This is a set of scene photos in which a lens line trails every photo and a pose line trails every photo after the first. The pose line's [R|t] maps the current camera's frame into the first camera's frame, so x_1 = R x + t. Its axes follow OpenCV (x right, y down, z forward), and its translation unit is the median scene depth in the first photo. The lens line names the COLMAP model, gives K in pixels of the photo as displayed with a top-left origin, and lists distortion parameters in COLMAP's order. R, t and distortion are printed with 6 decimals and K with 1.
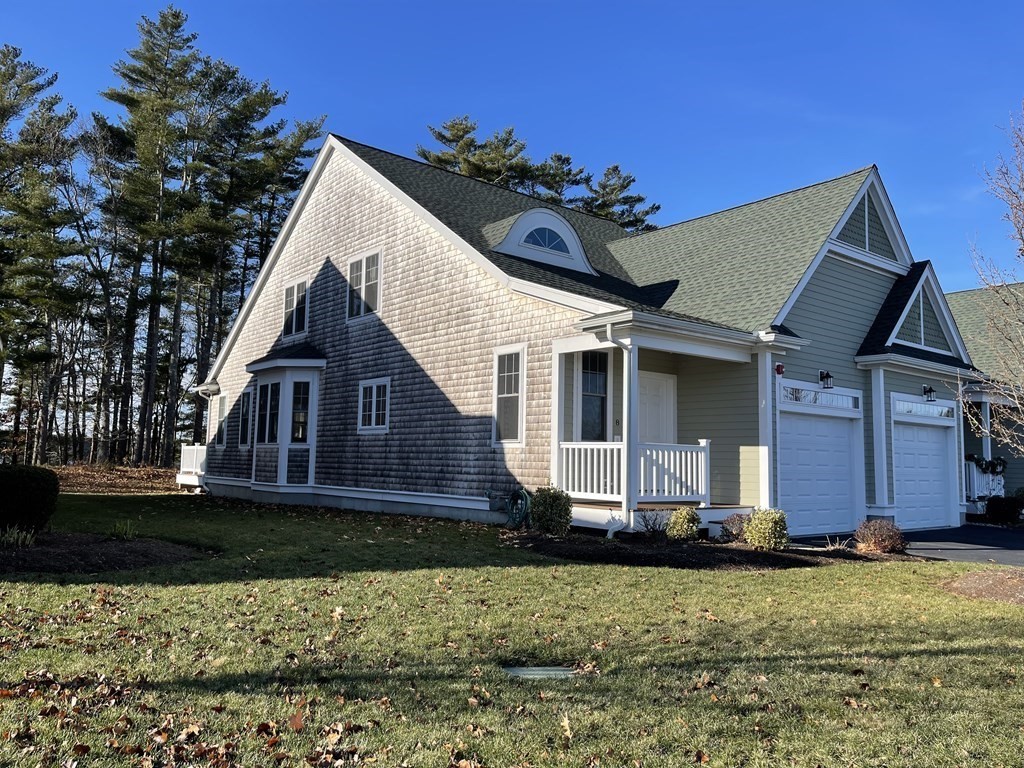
lens RADIAL K [[772.2, 0, 516.9], [0, 772.2, 376.7], [0, 0, 1]] dist [0.066351, -0.077919]
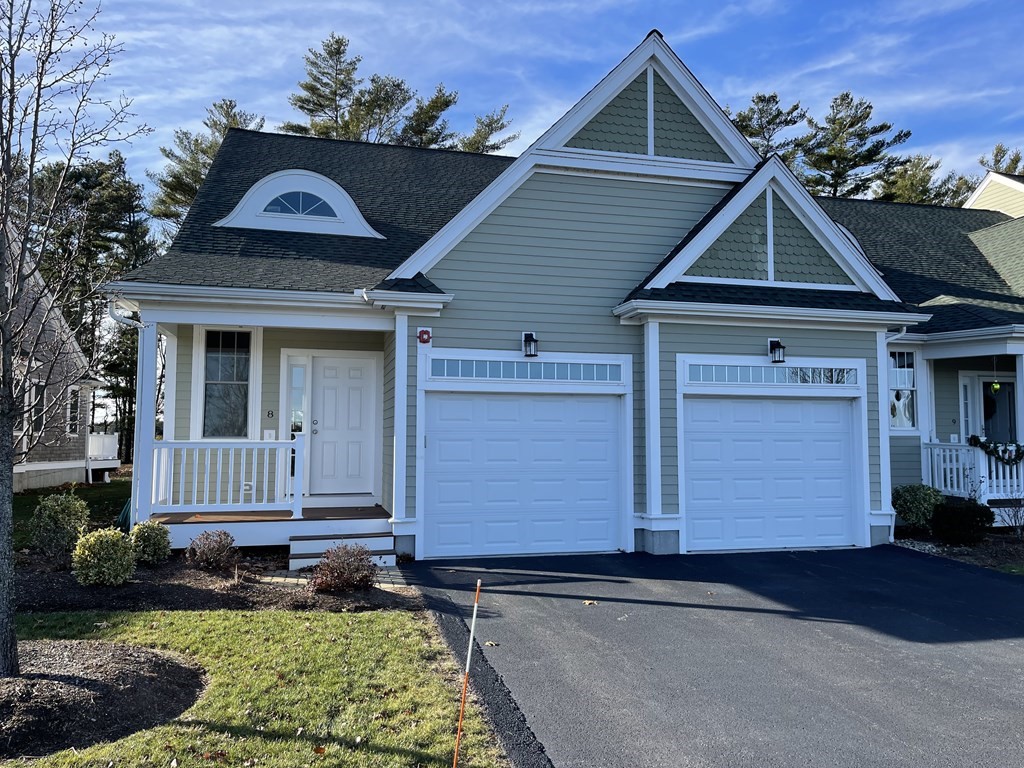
lens RADIAL K [[772.2, 0, 564.5], [0, 772.2, 373.7], [0, 0, 1]] dist [0.066351, -0.077919]
pose [[0.904264, -0.055925, -0.423295, 0.680589], [0.063905, 0.997945, 0.004672, 0.027829], [0.422164, -0.031275, 0.905980, 0.334003]]
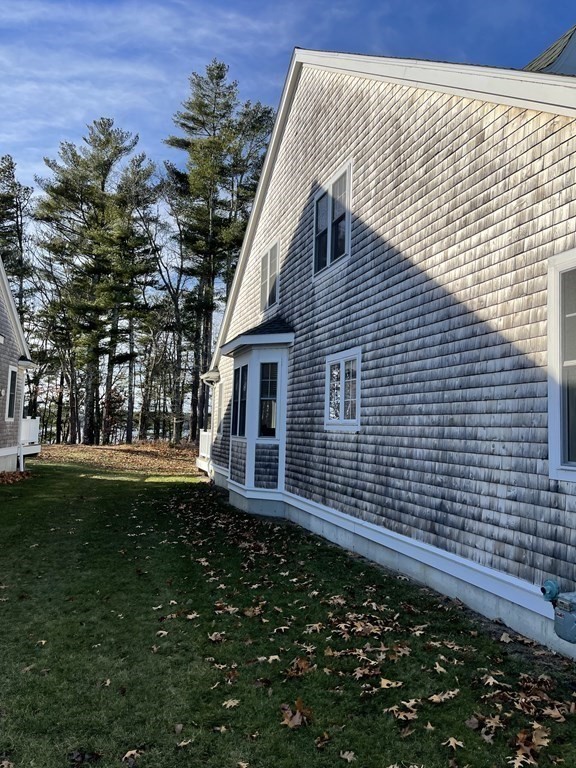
lens RADIAL K [[579.1, 0, 285.7], [0, 579.1, 385.3], [0, 0, 1]] dist [0.066351, -0.077919]
pose [[0.926076, -0.021688, -0.376712, -0.034231], [0.032272, 0.999241, 0.021805, 0.018641], [0.375953, -0.032350, 0.926074, 0.469581]]
